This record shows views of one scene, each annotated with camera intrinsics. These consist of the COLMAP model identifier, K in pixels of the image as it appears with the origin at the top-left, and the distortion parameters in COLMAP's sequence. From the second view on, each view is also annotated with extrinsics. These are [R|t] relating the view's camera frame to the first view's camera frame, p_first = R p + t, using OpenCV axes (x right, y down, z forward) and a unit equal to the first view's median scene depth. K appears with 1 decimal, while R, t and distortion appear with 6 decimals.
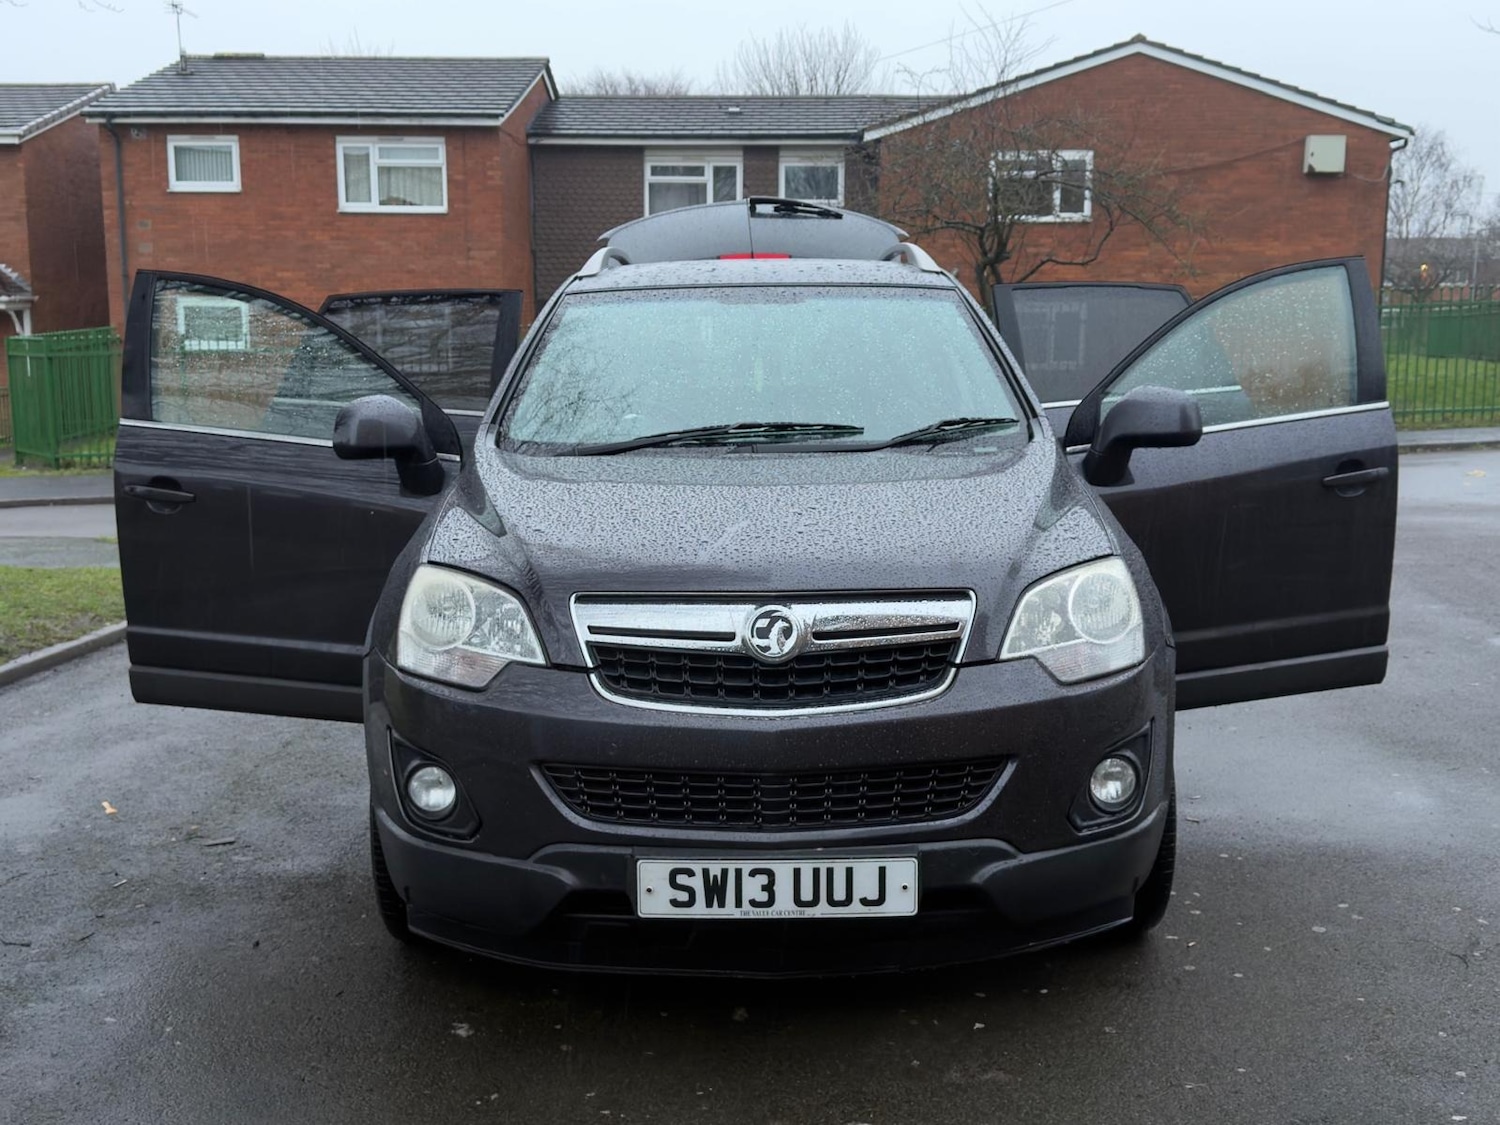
lens RADIAL K [[1636.3, 0, 743.8], [0, 1636.3, 554.4], [0, 0, 1]] dist [0.185762, -0.413111]
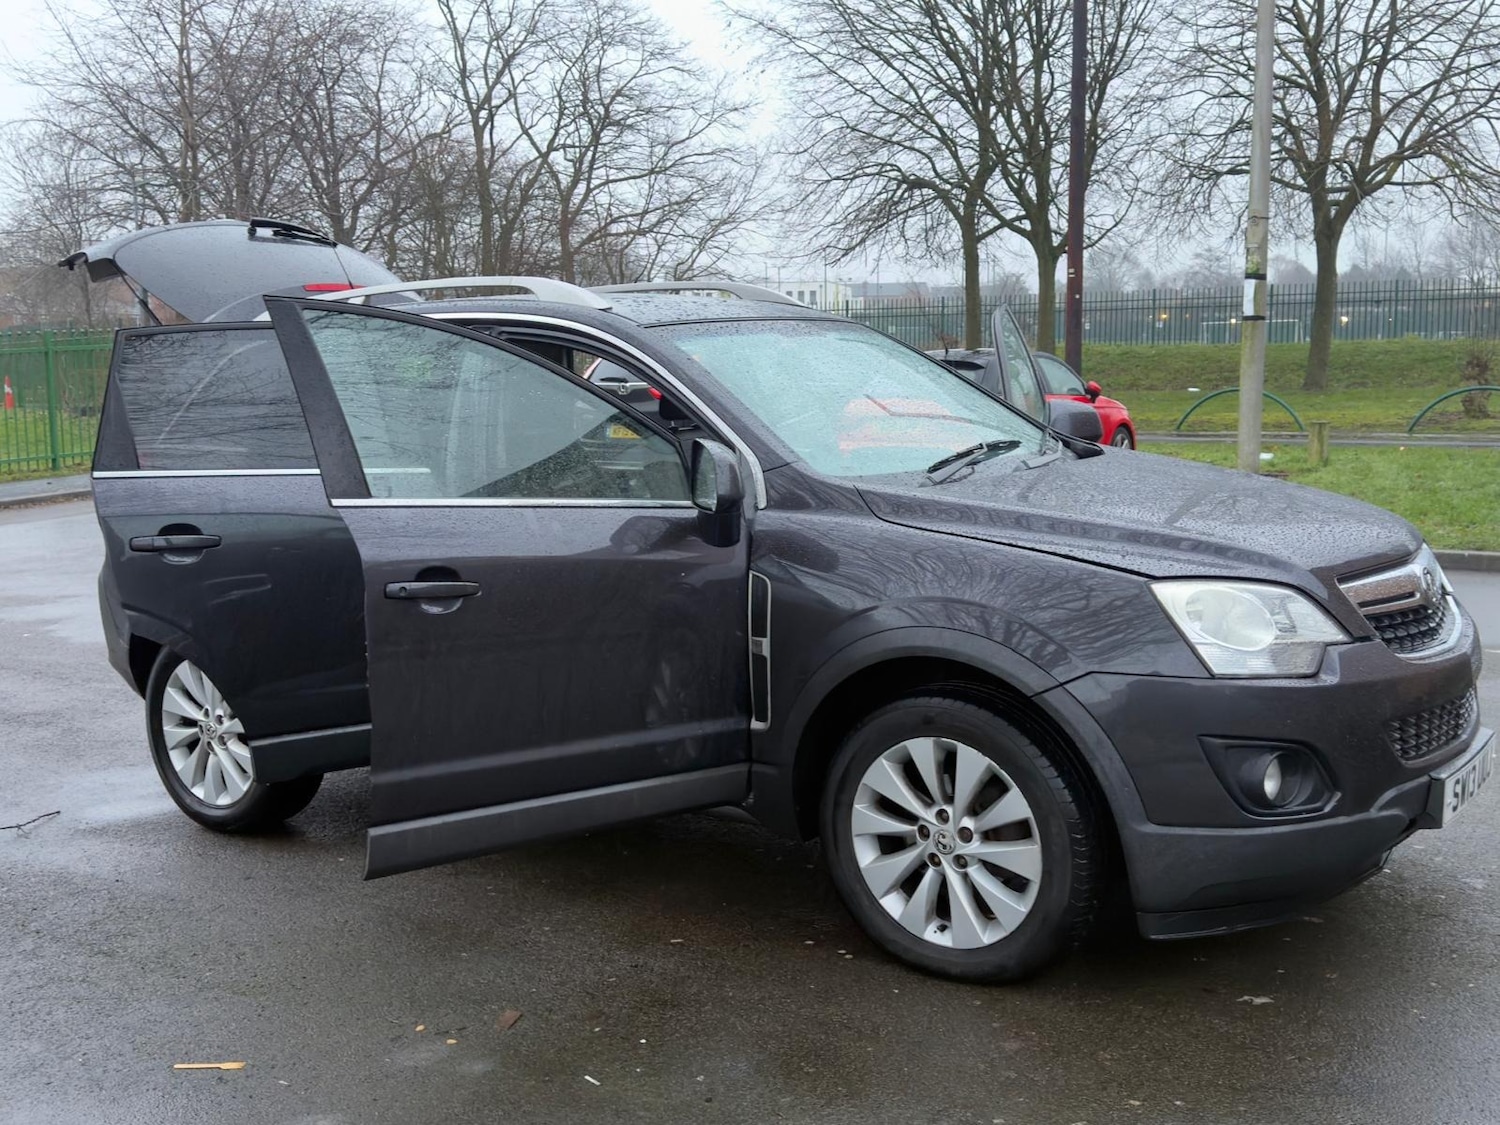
lens RADIAL K [[1654.6, 0, 743.2], [0, 1654.6, 549.8], [0, 0, 1]] dist [0.189258, -0.436015]
pose [[0.586390, -0.108525, 0.802726, -0.980800], [0.132873, 0.990448, 0.036841, -0.071248], [-0.799057, 0.085058, 0.595209, 0.477540]]
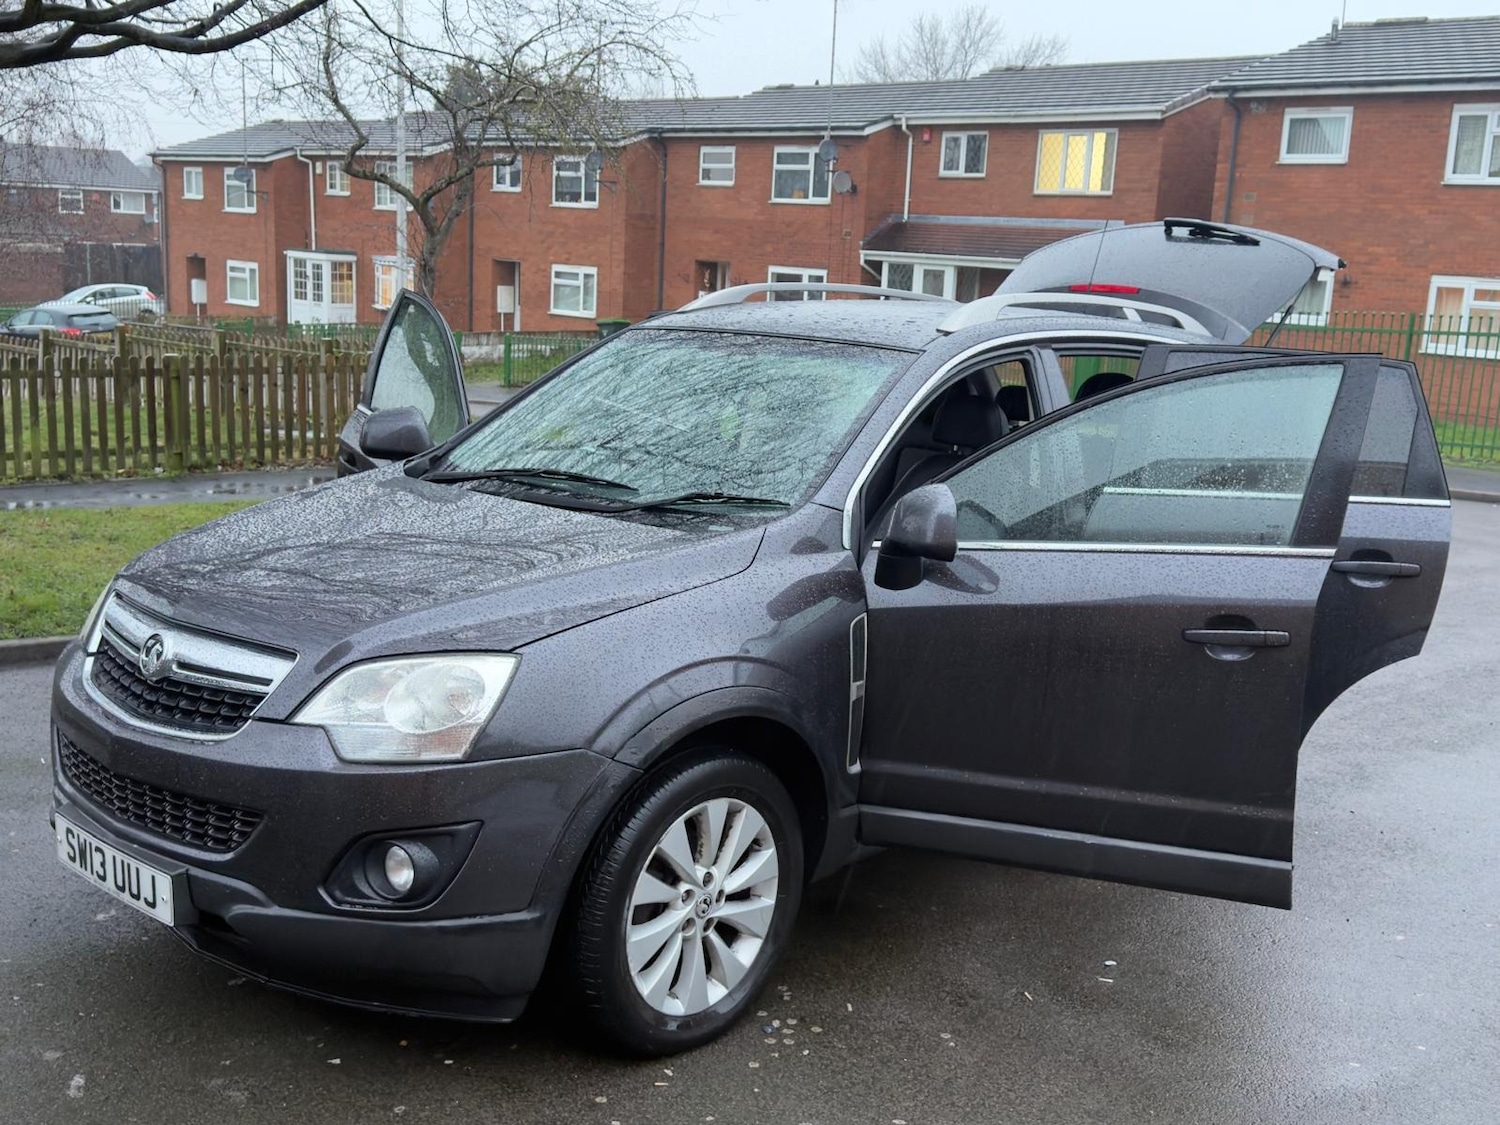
lens RADIAL K [[1617.2, 0, 745.8], [0, 1617.2, 562.9], [0, 0, 1]] dist [0.189118, -0.427460]
pose [[0.731070, 0.165863, -0.661835, 0.791648], [-0.144349, 0.985645, 0.087565, -0.129636], [0.666859, 0.031519, 0.744517, 0.307265]]
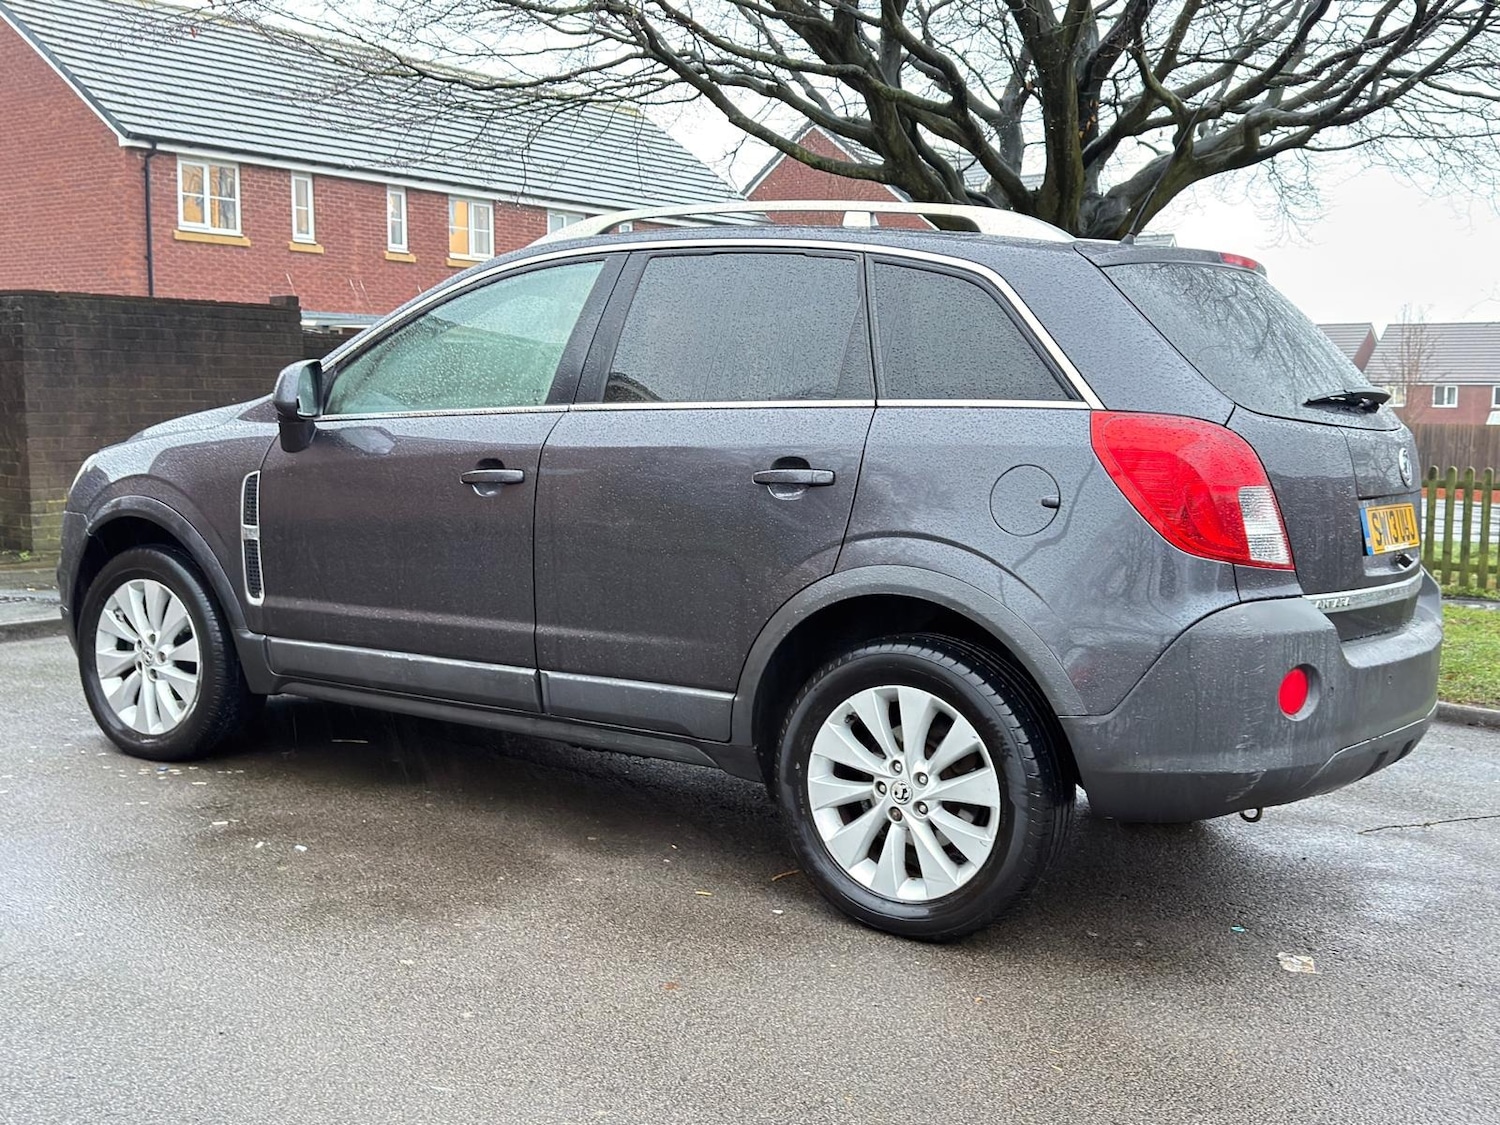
lens RADIAL K [[1636.1, 0, 748.1], [0, 1636.1, 551.3], [0, 0, 1]] dist [0.187185, -0.413147]
pose [[-0.554926, 0.073216, -0.828672, 1.008405], [-0.128757, 0.976557, 0.172505, -0.219890], [0.821875, 0.202425, -0.532489, 1.981031]]
